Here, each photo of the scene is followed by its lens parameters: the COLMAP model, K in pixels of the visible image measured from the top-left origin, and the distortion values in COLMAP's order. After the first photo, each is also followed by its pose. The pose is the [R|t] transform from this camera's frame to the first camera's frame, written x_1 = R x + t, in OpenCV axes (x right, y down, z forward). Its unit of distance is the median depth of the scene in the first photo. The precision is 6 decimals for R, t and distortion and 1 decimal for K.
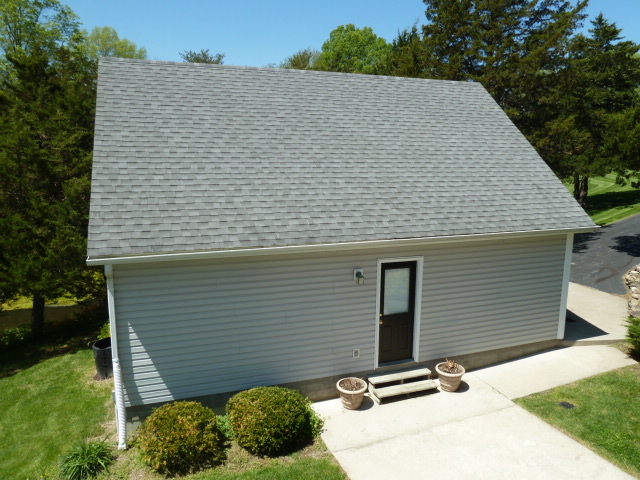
lens RADIAL K [[474.1, 0, 321.1], [0, 474.1, 238.2], [0, 0, 1]] dist [-0.030388, -0.001102]
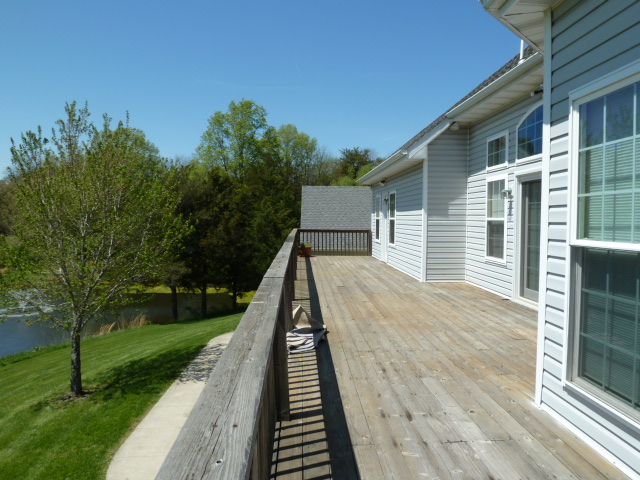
lens RADIAL K [[474.1, 0, 321.1], [0, 474.1, 238.2], [0, 0, 1]] dist [-0.030388, -0.001102]
pose [[0.946168, 0.016633, -0.323249, 0.146660], [-0.059150, 0.990747, -0.122154, 0.069295], [0.318226, 0.134698, 0.938397, -0.413755]]
